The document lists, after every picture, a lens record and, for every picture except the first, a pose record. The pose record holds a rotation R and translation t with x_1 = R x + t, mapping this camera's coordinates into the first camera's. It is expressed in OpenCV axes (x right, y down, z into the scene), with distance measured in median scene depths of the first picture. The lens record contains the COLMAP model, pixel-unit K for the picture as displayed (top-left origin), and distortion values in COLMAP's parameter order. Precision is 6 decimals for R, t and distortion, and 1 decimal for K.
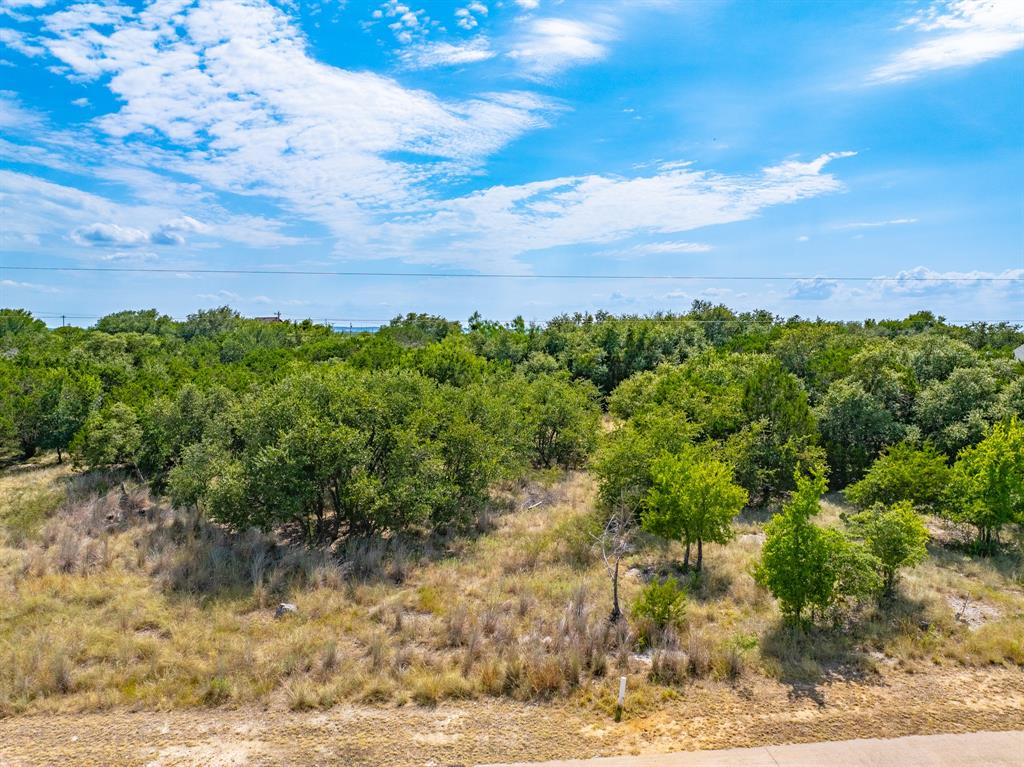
lens RADIAL K [[719.5, 0, 515.4], [0, 719.5, 383.6], [0, 0, 1]] dist [-0.036999, 0.006519]
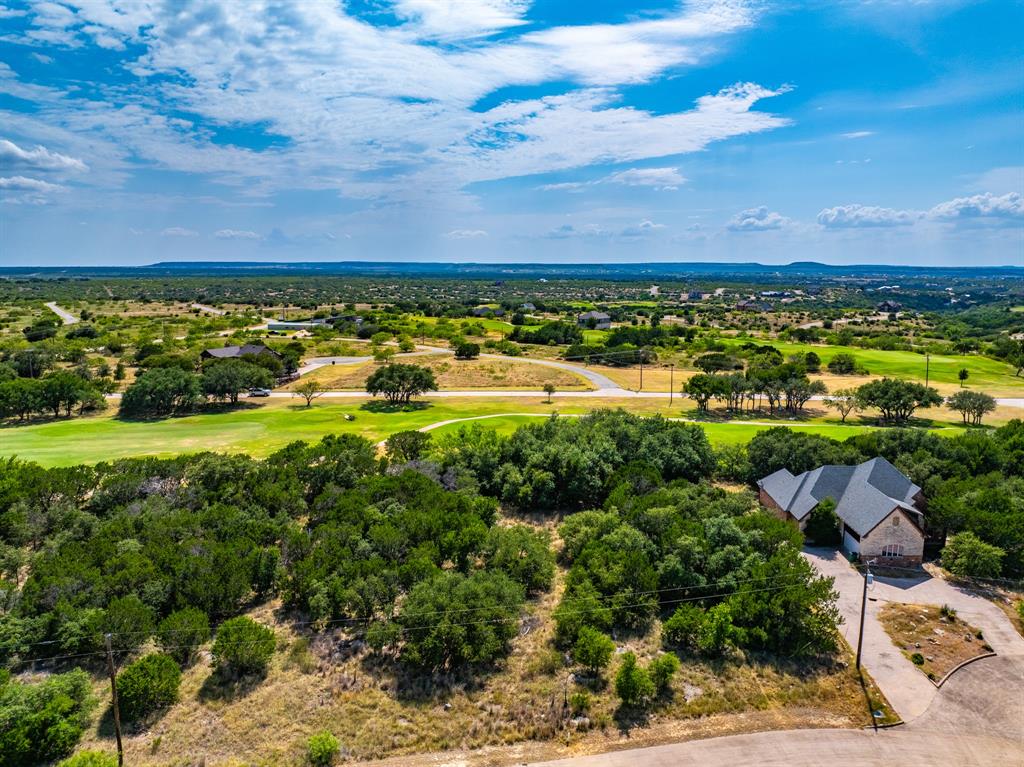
lens RADIAL K [[719.5, 0, 509.6], [0, 719.5, 384.0], [0, 0, 1]] dist [-0.036999, 0.006519]
pose [[0.996797, -0.024745, 0.076051, -0.308695], [0.017901, 0.995837, 0.089381, -1.382686], [-0.077946, -0.087733, 0.993090, -1.957224]]
